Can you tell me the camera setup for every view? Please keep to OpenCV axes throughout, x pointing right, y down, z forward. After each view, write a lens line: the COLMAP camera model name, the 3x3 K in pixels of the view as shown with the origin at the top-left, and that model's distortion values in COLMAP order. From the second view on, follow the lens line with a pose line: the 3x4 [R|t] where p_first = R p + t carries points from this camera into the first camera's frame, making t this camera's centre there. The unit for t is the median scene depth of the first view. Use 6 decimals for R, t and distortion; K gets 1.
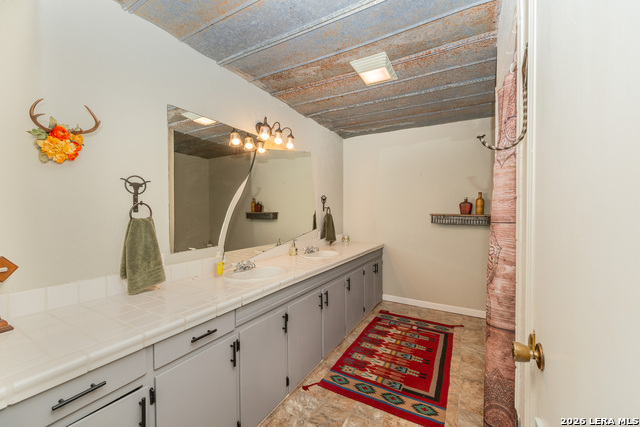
lens RADIAL K [[256.0, 0, 320.0], [0, 256.0, 213.5], [0, 0, 1]] dist [-0.000471, 0.000124]
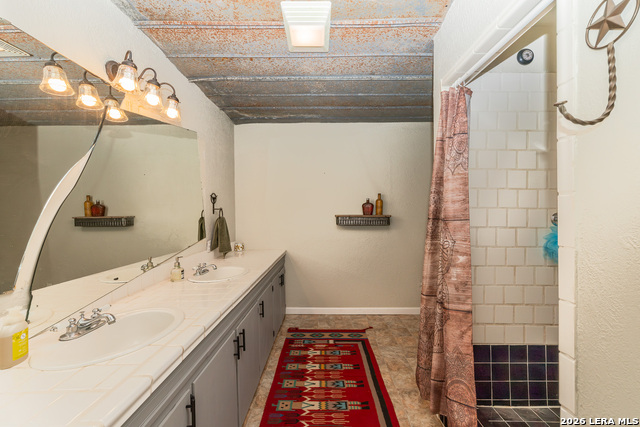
lens RADIAL K [[256.0, 0, 320.0], [0, 256.0, 213.5], [0, 0, 1]] dist [-0.000471, 0.000124]
pose [[0.875935, -0.012709, 0.482261, -0.089783], [0.016833, 0.999849, -0.004225, -0.001218], [-0.482135, 0.011819, 0.876017, 0.220579]]
